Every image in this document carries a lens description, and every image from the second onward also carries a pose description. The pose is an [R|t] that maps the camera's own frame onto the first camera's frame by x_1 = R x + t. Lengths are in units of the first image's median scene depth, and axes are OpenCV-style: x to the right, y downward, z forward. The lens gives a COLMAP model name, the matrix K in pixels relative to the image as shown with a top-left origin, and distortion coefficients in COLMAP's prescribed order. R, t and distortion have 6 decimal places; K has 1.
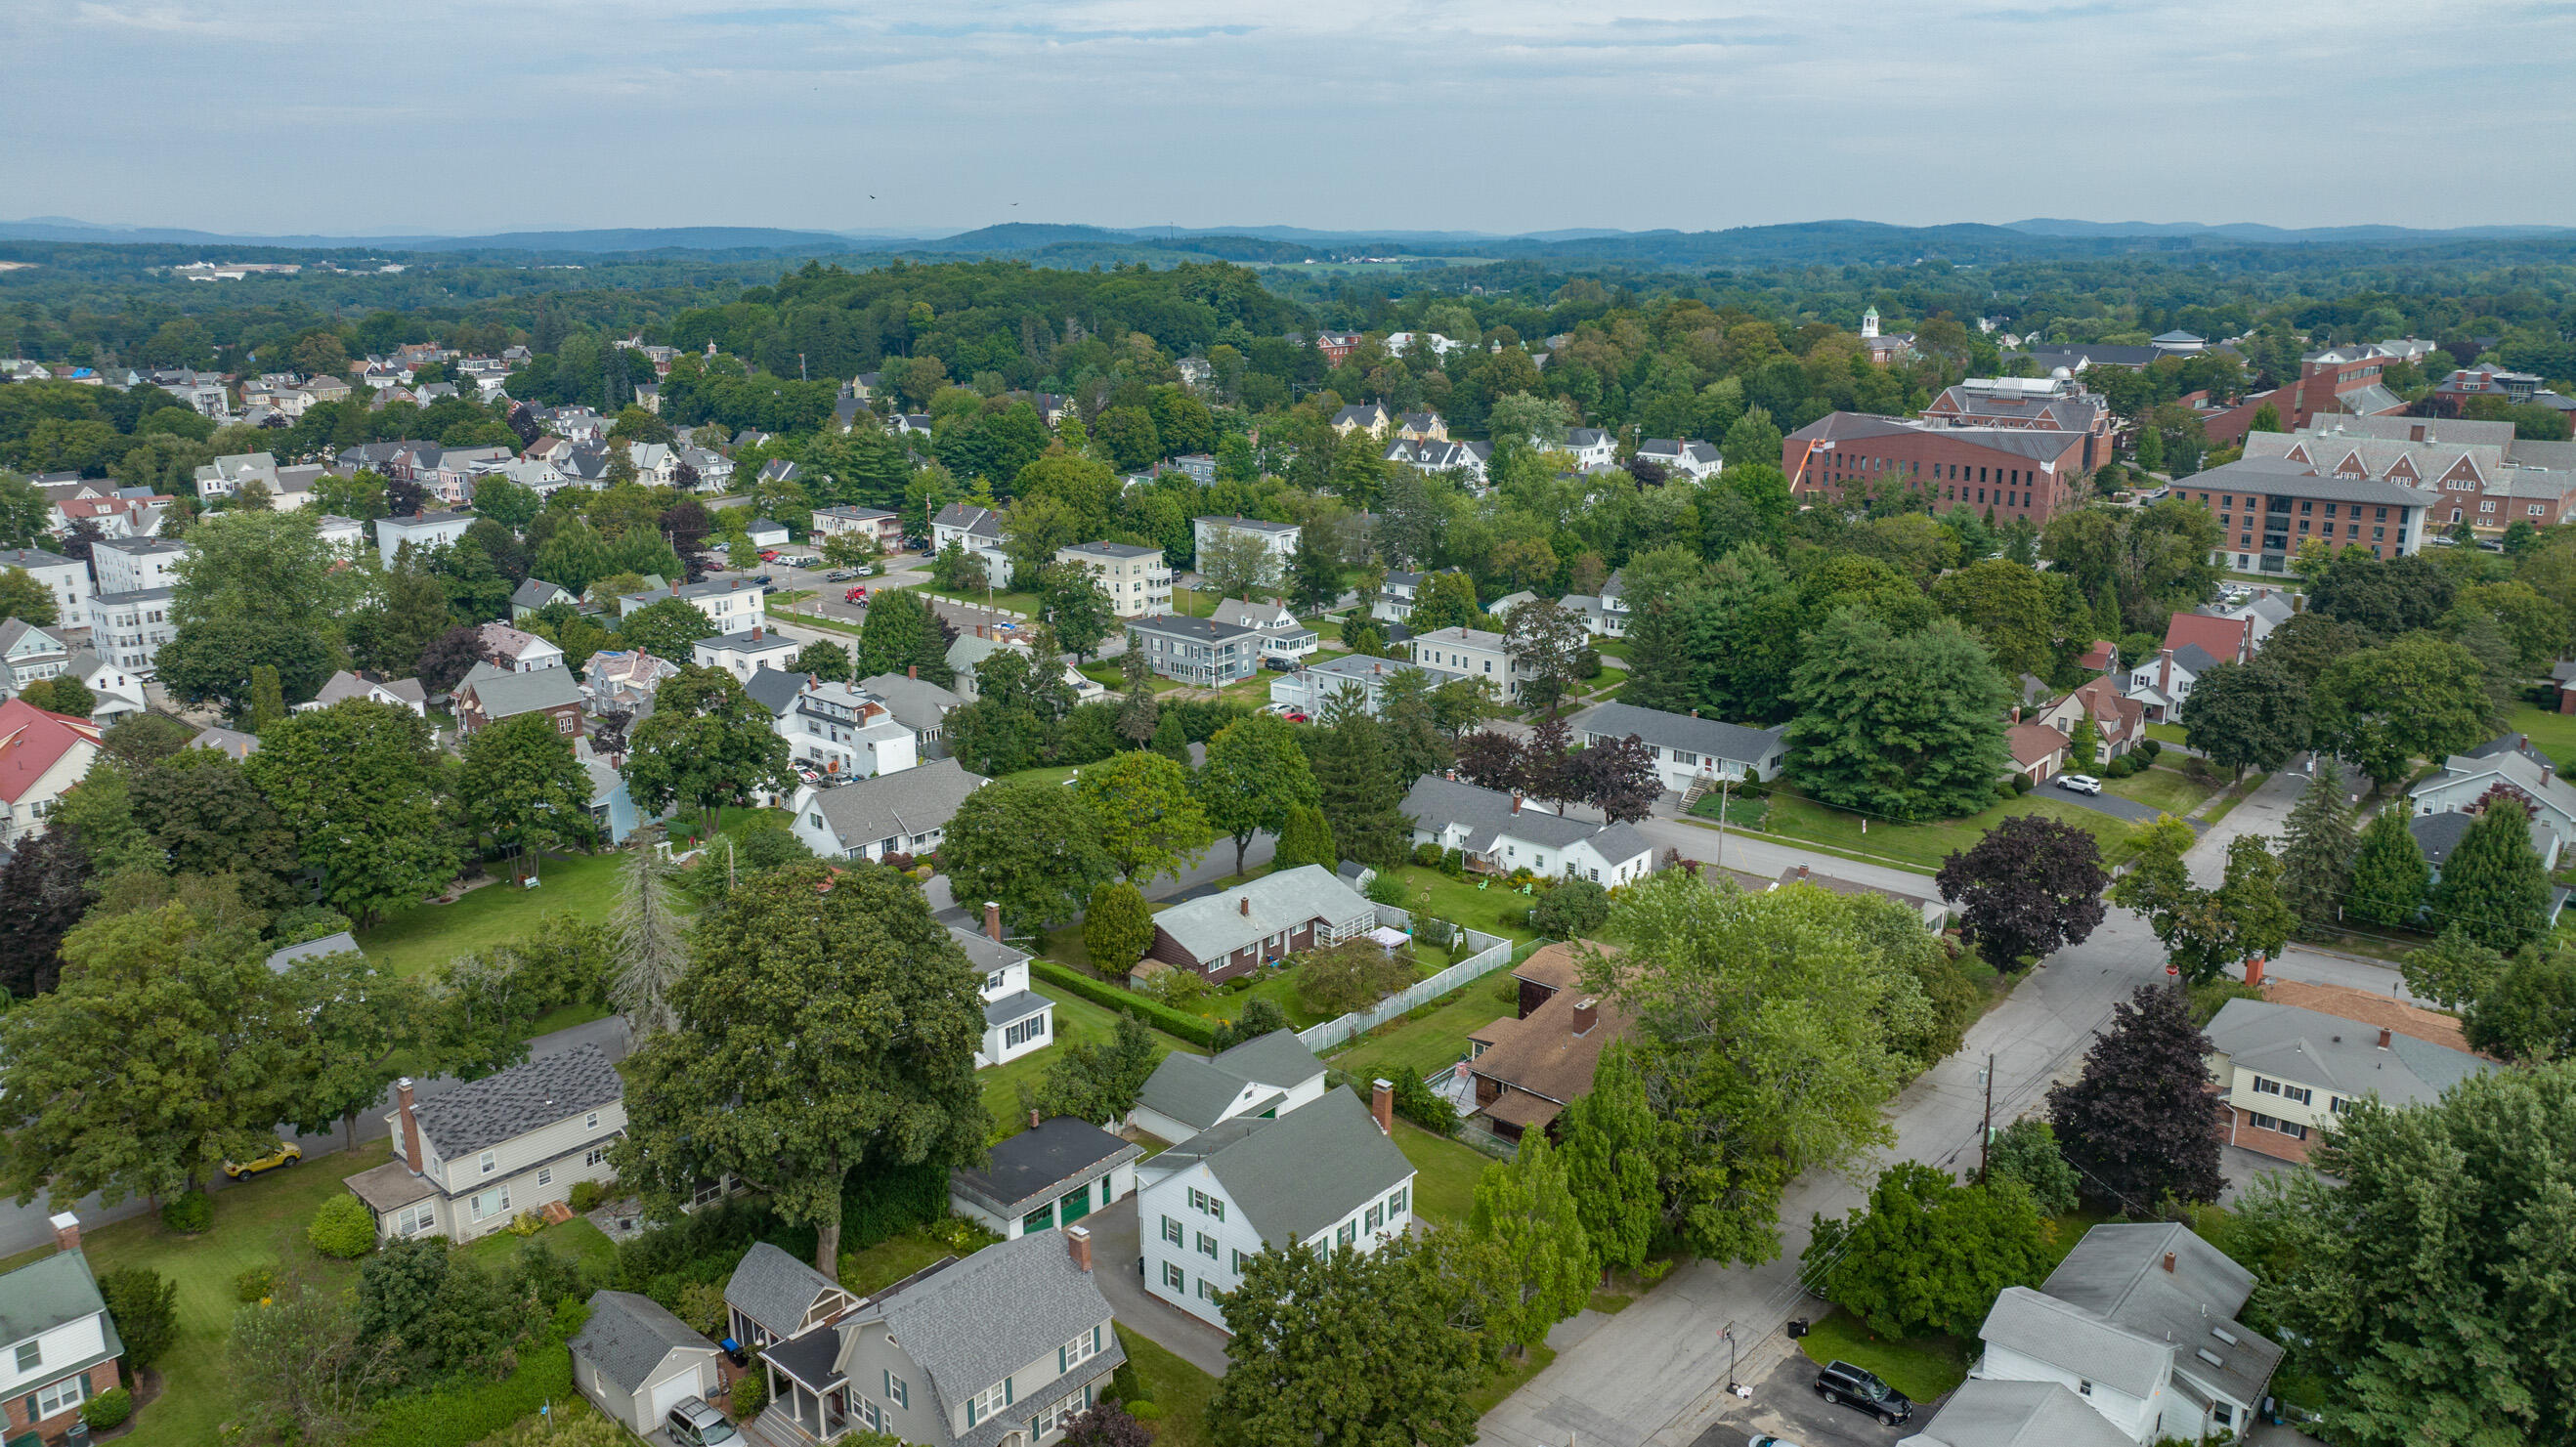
lens RADIAL K [[1840.6, 0, 1331.2], [0, 1840.6, 721.4], [0, 0, 1]] dist [-0.037394, 0.060941]
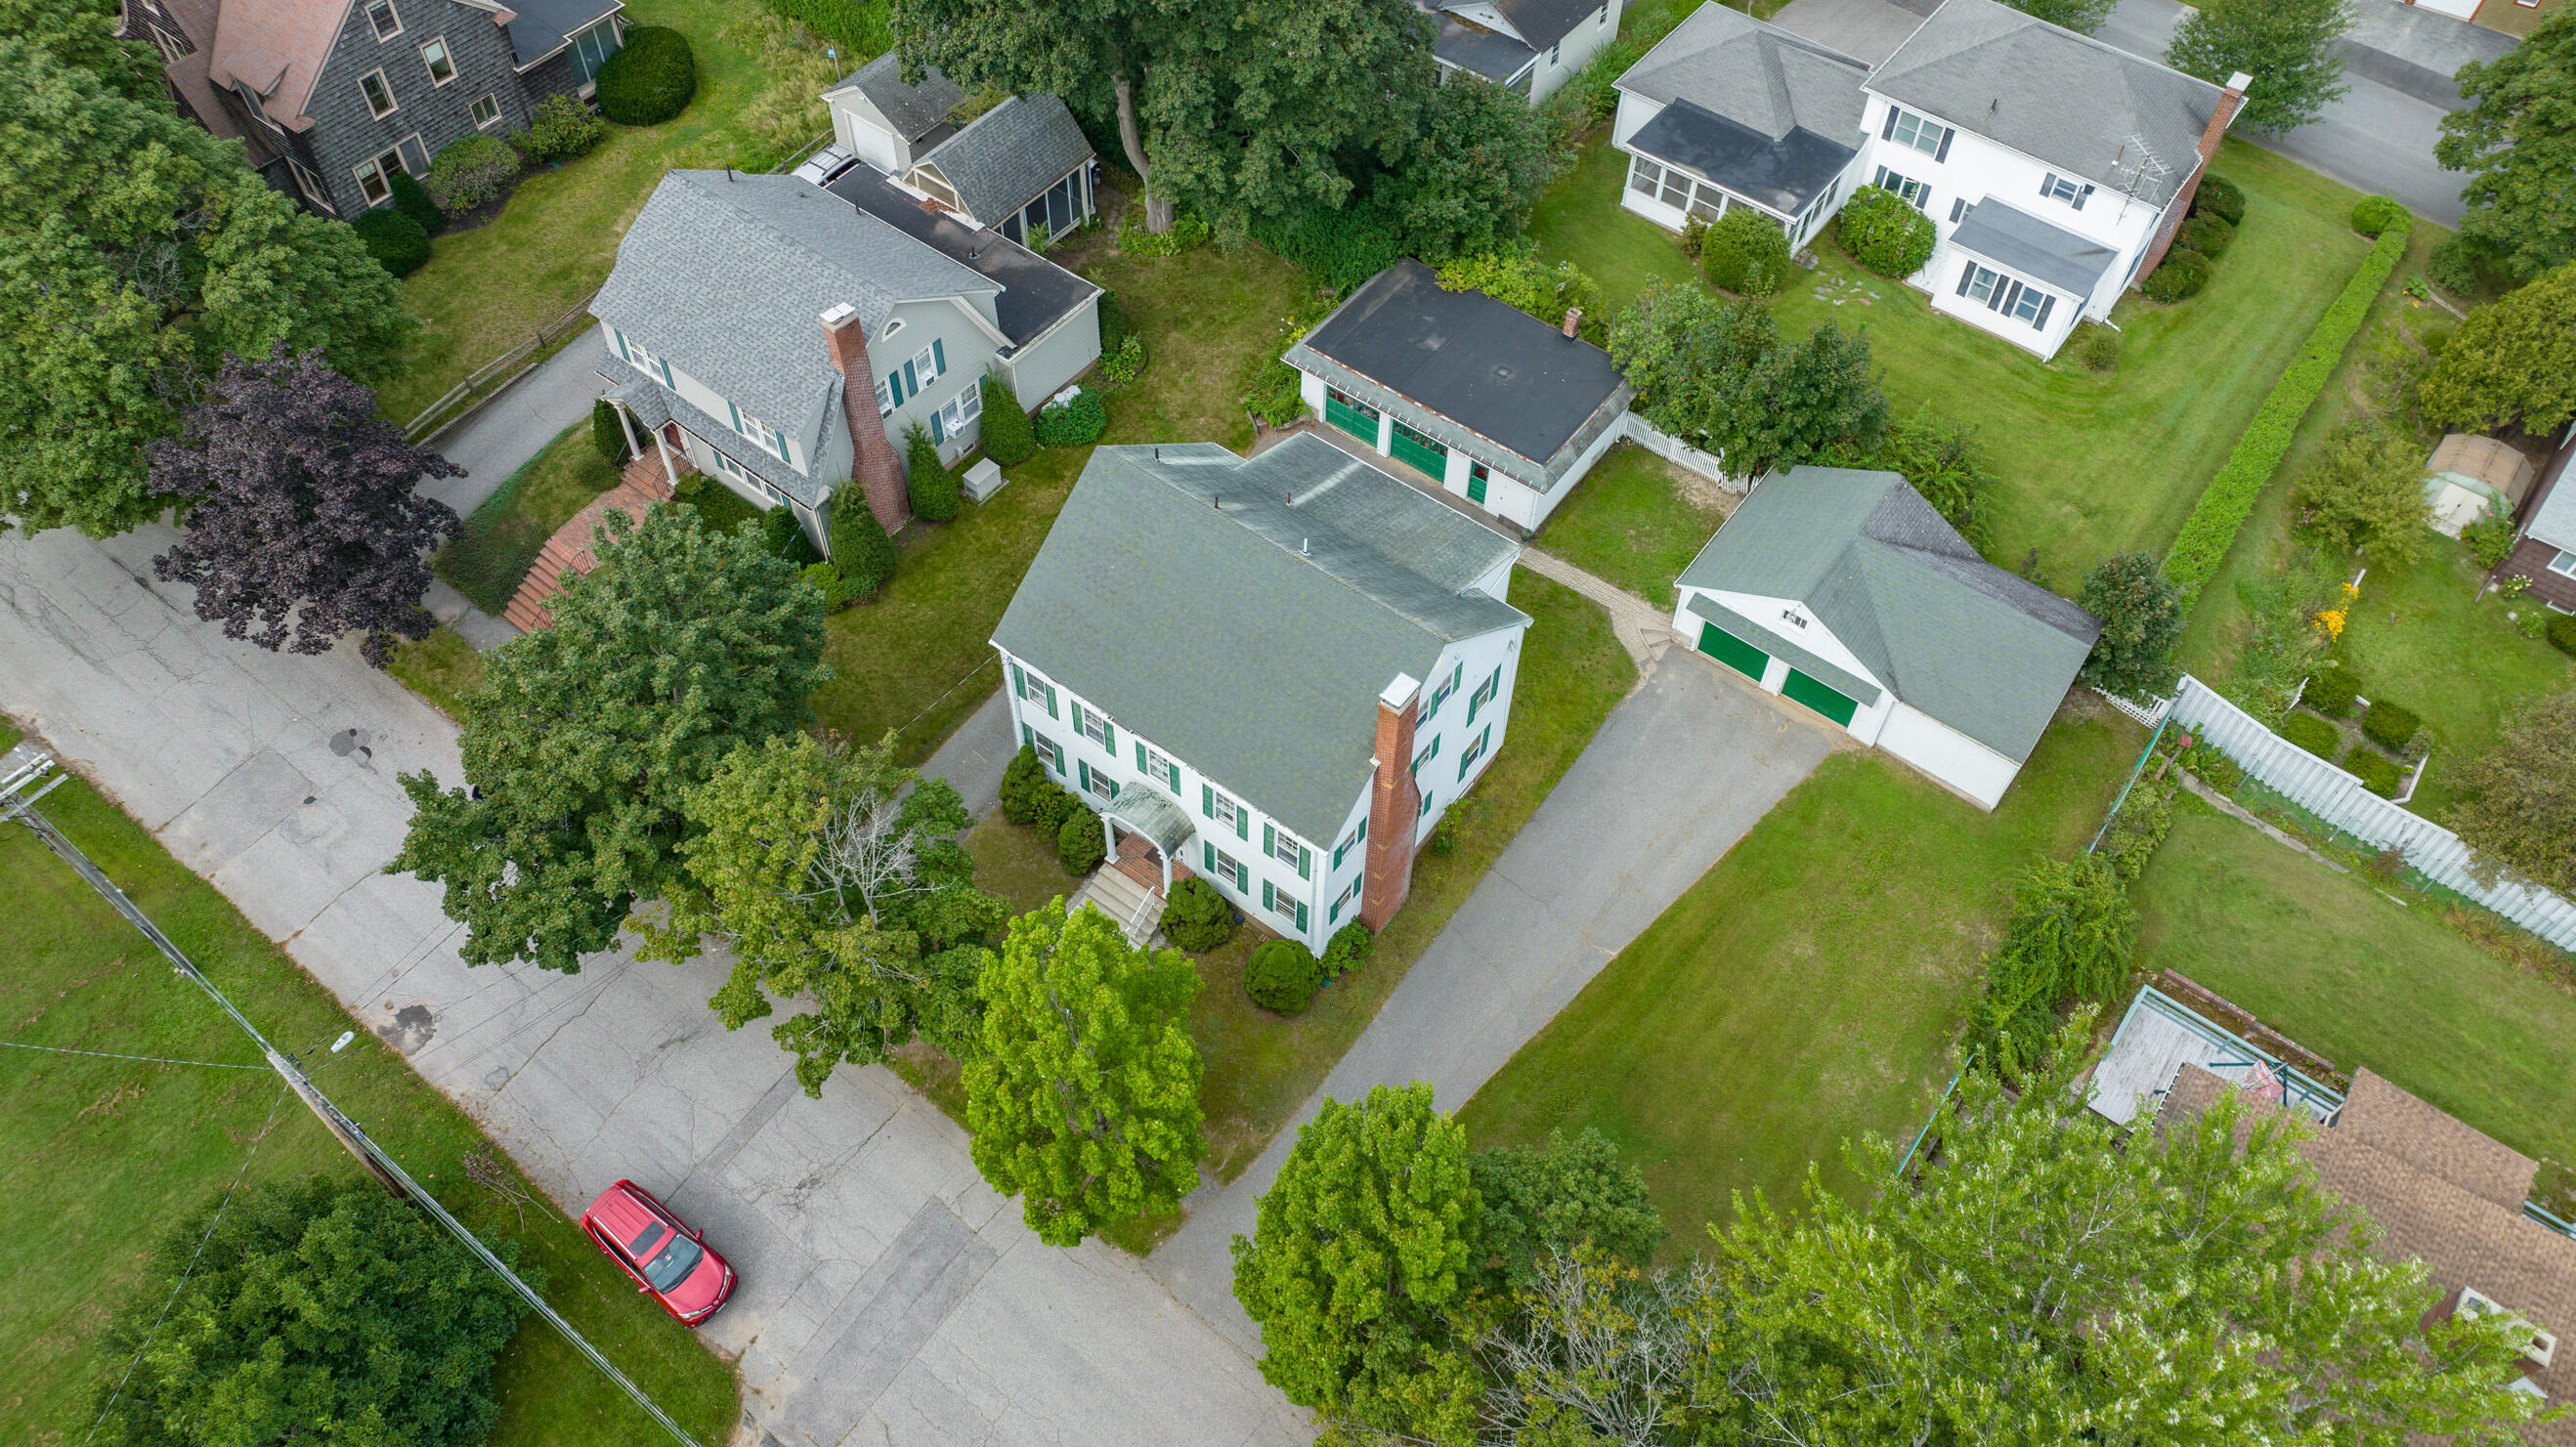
lens RADIAL K [[1839.9, 0, 1280.9], [0, 1839.9, 715.8], [0, 0, 1]] dist [-0.011480, 0.002772]
pose [[0.058472, 0.792227, -0.607419, 0.180955], [-0.272711, 0.597992, 0.753680, -0.076520], [0.960317, 0.121581, 0.251015, 0.516301]]
